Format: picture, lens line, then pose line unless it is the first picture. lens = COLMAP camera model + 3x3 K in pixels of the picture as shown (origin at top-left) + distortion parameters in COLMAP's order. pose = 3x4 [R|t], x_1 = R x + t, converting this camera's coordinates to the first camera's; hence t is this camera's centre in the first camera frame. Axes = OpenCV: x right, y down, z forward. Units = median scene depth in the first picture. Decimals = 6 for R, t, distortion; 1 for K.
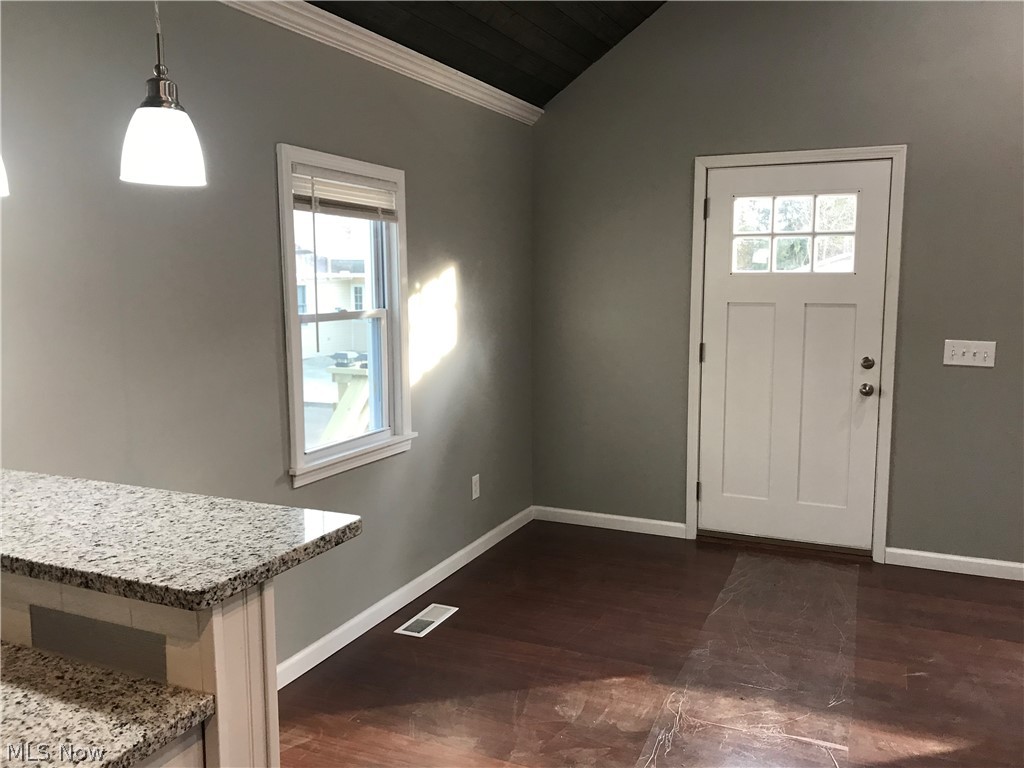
lens RADIAL K [[840.8, 0, 514.6], [0, 840.8, 383.1], [0, 0, 1]] dist [0.028821, -0.018017]
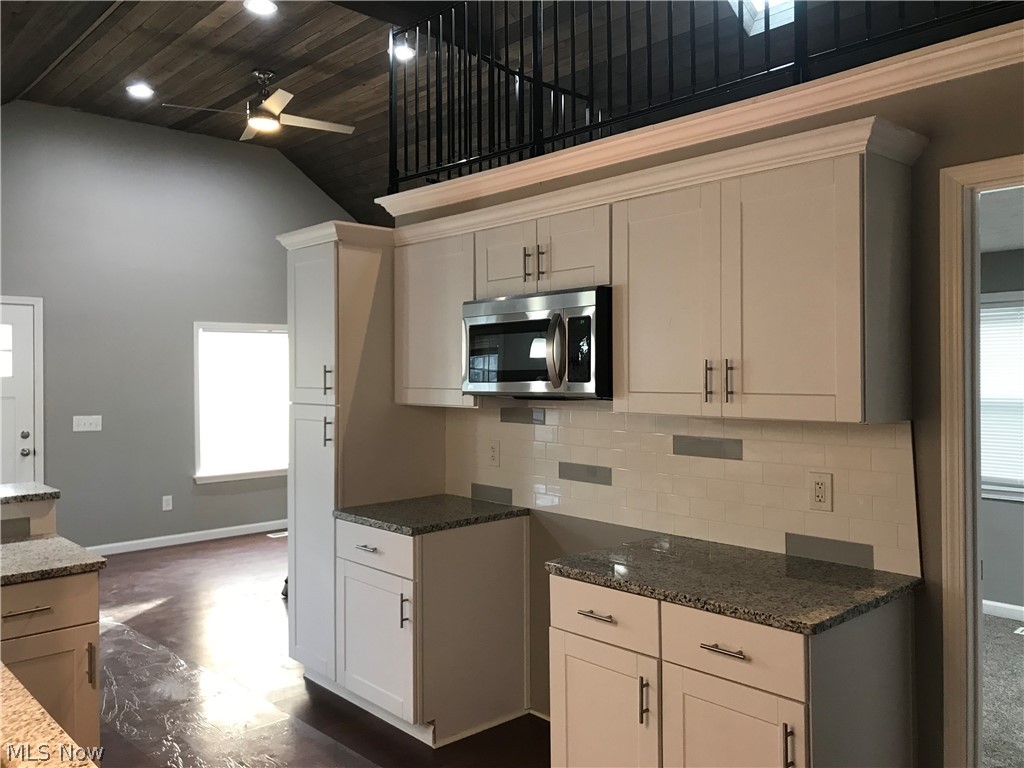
lens RADIAL K [[840.8, 0, 512.2], [0, 840.8, 376.5], [0, 0, 1]] dist [0.028821, -0.018017]
pose [[0.392434, -0.007709, 0.919748, -0.640439], [0.123057, 0.991415, -0.044196, 0.047672], [-0.911511, 0.130525, 0.390013, -0.411558]]
